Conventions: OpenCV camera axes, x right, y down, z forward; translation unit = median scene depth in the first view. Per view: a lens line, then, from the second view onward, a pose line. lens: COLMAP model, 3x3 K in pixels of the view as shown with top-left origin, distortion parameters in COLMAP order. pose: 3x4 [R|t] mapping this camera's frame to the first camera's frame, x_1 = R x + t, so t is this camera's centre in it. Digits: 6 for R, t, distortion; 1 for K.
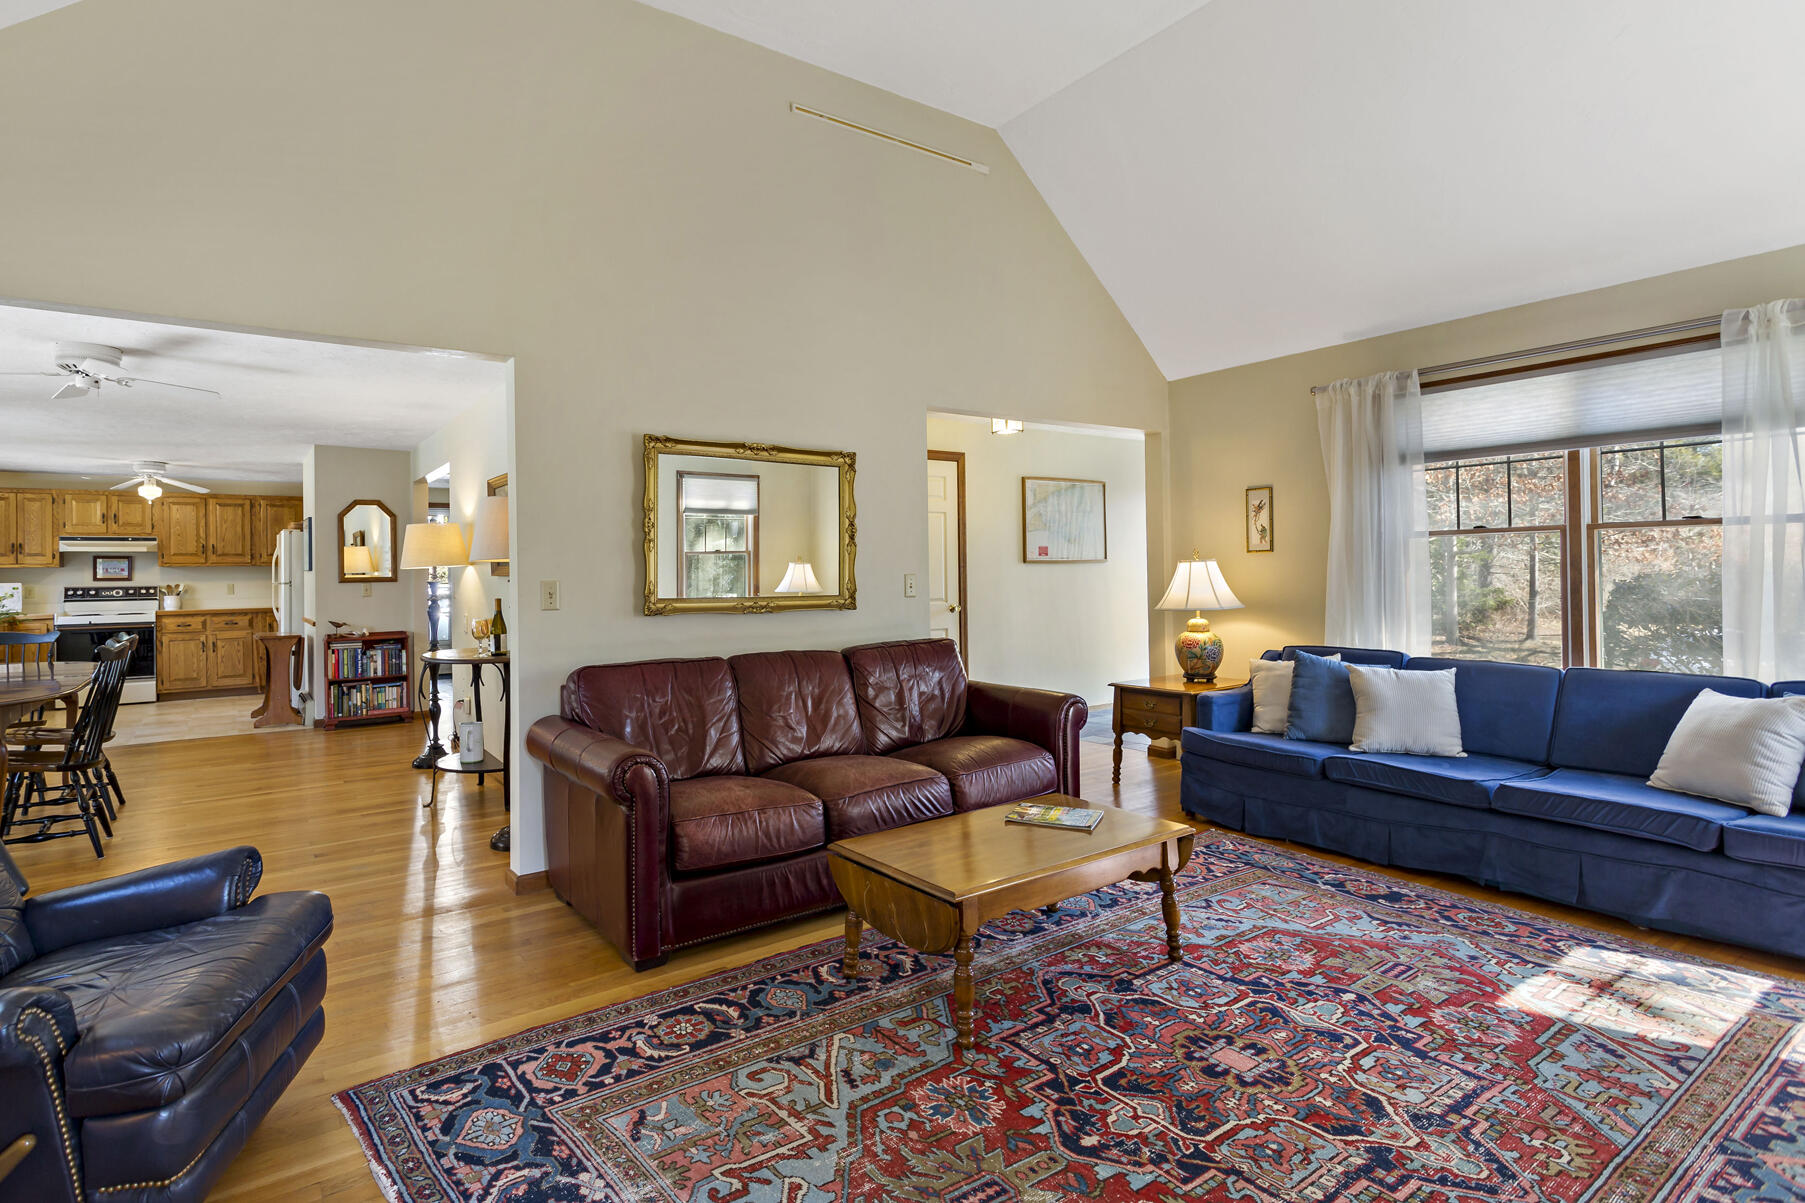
lens RADIAL K [[881.0, 0, 850.3], [0, 881.0, 566.4], [0, 0, 1]] dist [0.001722, 0.000217]
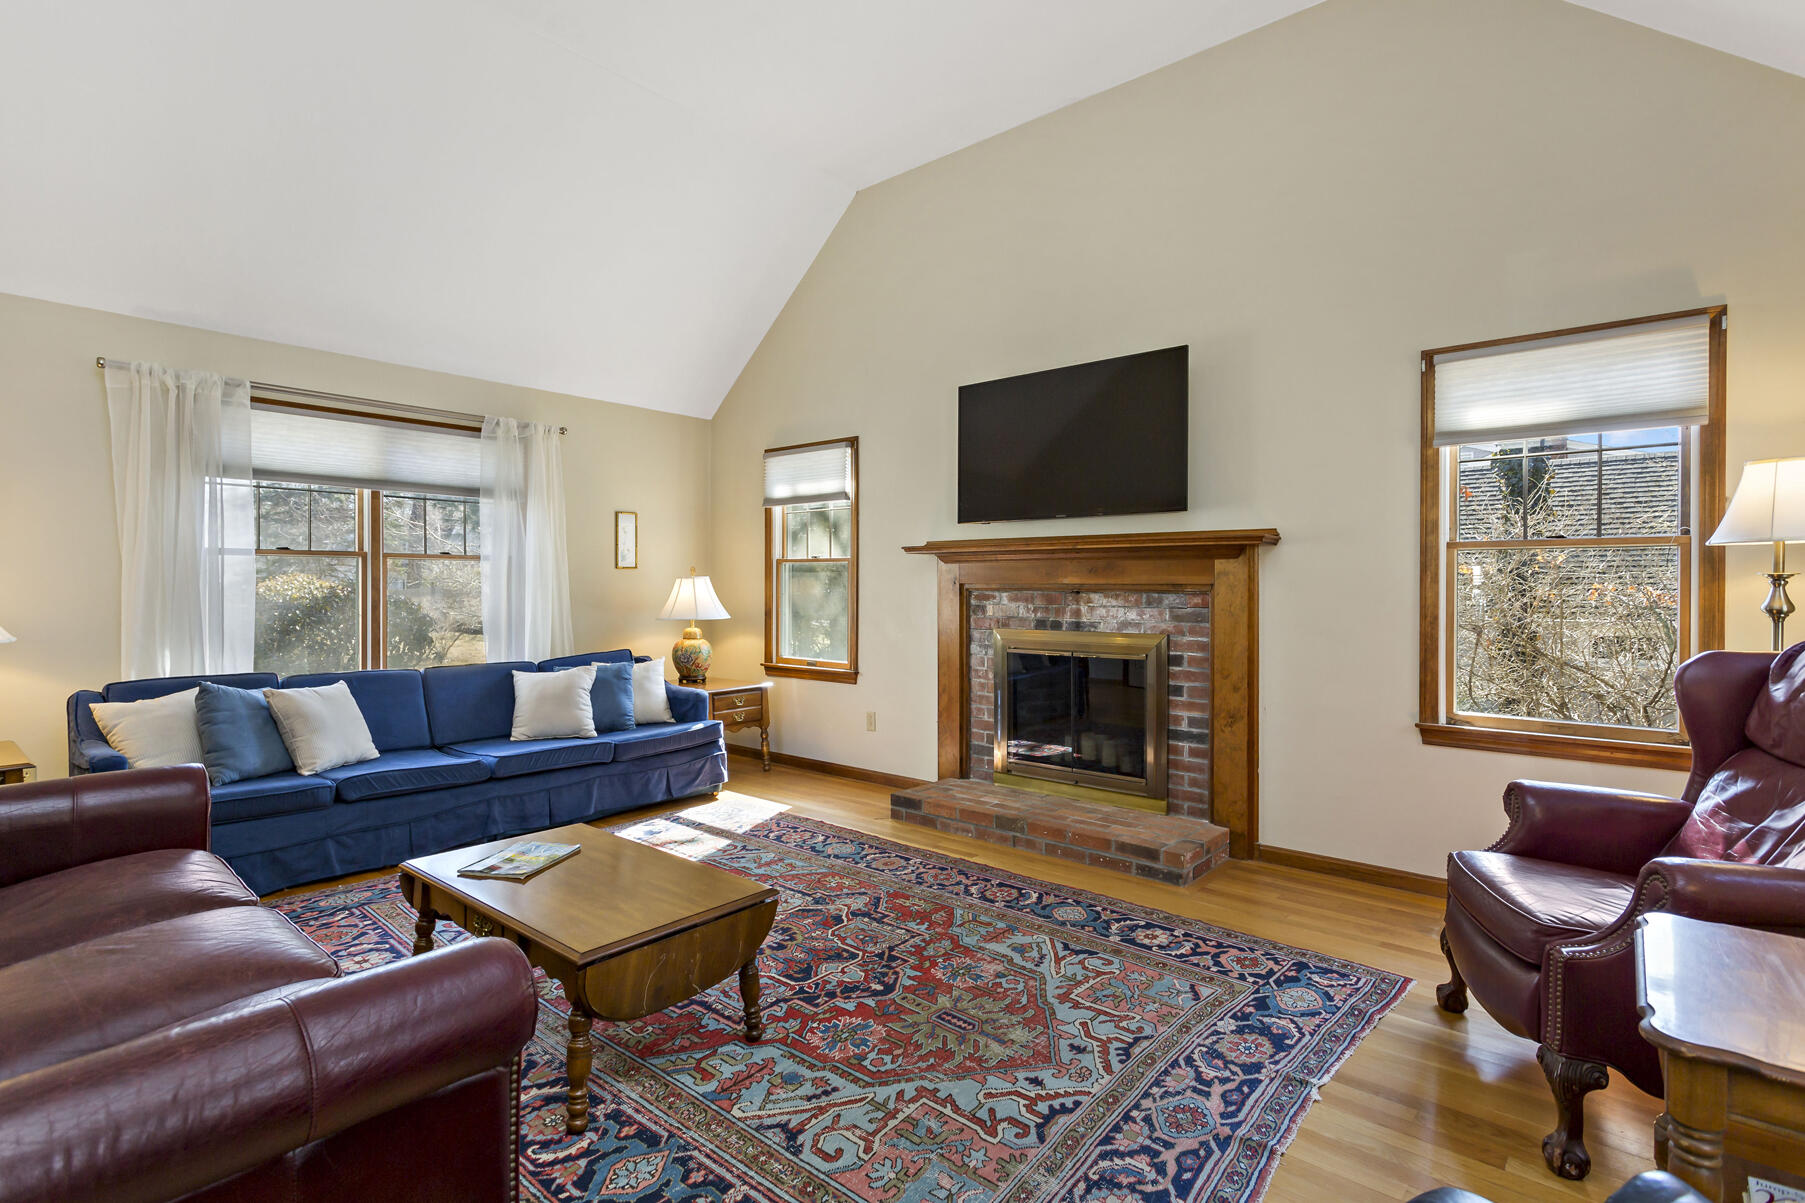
lens RADIAL K [[855.7, 0, 902.5], [0, 855.7, 601.5], [0, 0, 1]] dist [-0.000440, 0.000036]
pose [[-0.230637, -0.002805, 0.973036, -0.231060], [-0.007005, 0.999975, 0.001223, 0.005919], [-0.973015, -0.006534, -0.230651, 0.274586]]
